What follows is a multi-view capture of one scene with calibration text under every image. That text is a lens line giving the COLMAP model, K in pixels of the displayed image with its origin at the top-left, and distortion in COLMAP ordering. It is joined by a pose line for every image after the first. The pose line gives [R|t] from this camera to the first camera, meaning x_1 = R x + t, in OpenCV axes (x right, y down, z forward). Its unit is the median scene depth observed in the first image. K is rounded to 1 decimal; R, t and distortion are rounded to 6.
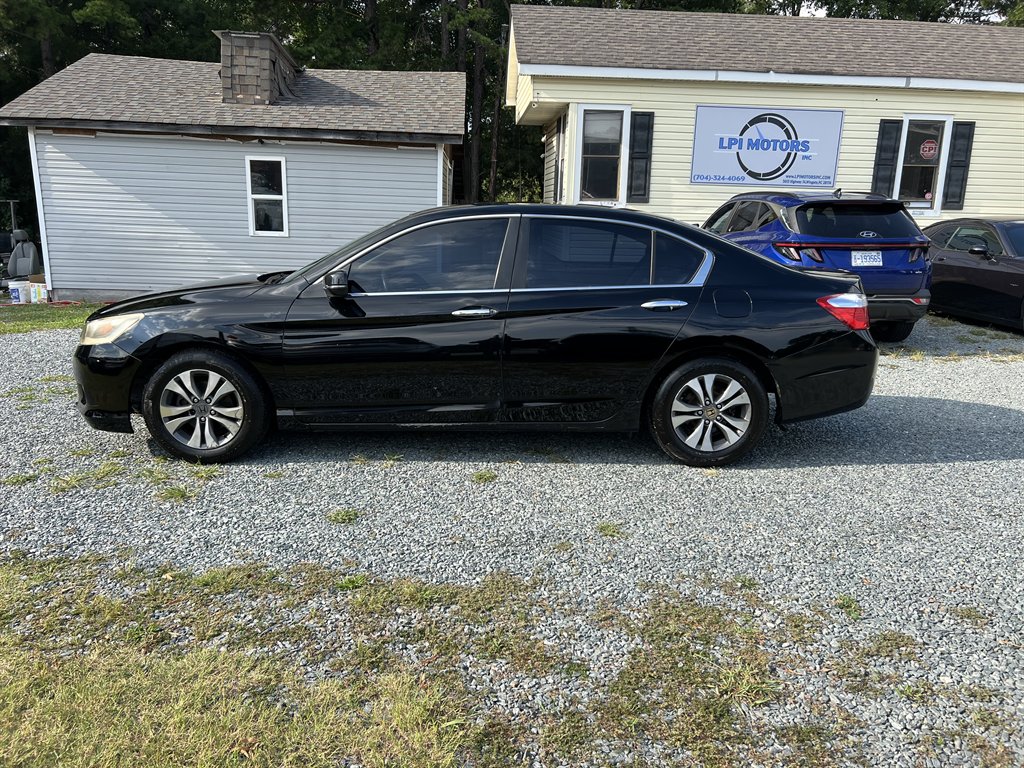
lens RADIAL K [[796.6, 0, 512.0], [0, 796.6, 384.0], [0, 0, 1]] dist [0.038136, -0.008922]
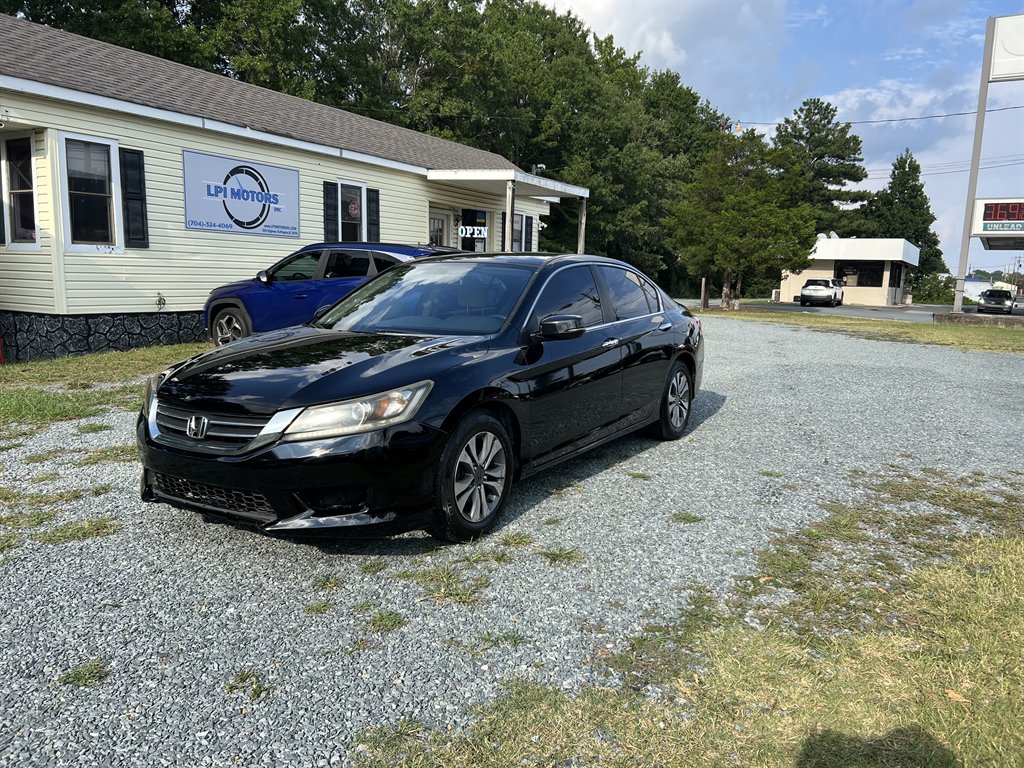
lens RADIAL K [[787.9, 0, 541.6], [0, 787.9, 387.4], [0, 0, 1]] dist [0.010758, -0.008505]
pose [[0.526062, -0.134437, 0.839753, -0.375650], [0.176918, 0.983124, 0.046559, -0.033195], [-0.831841, 0.124075, 0.540968, 0.159385]]
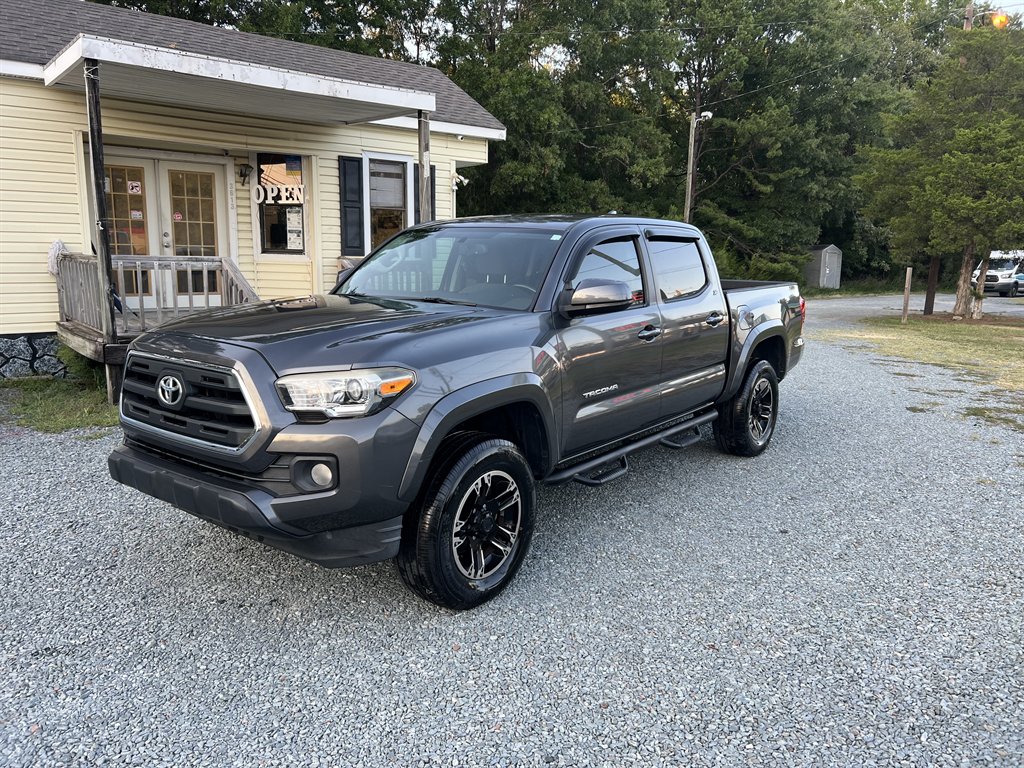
lens RADIAL K [[767.7, 0, 512.0], [0, 767.7, 384.0], [0, 0, 1]] dist [0.018215, -0.003555]
pose [[0.816524, -0.111507, 0.566441, 0.614137], [0.140003, 0.990127, -0.006903, -0.039401], [-0.560078, 0.084940, 0.824074, 0.256408]]
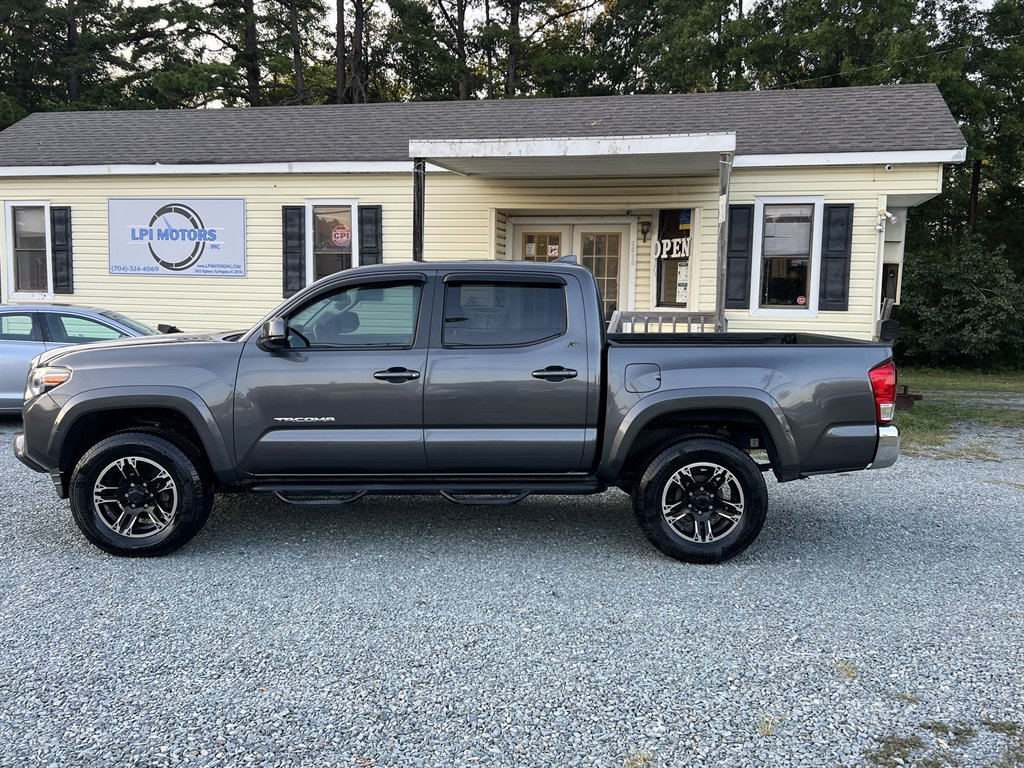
lens RADIAL K [[850.0, 0, 512.0], [0, 850.0, 384.0], [0, 0, 1]] dist [0.024681, -0.003558]
pose [[0.959568, 0.015163, -0.281067, 1.004911], [-0.054466, 0.989678, -0.132555, -0.005037], [0.276156, 0.142504, 0.950490, 0.157940]]
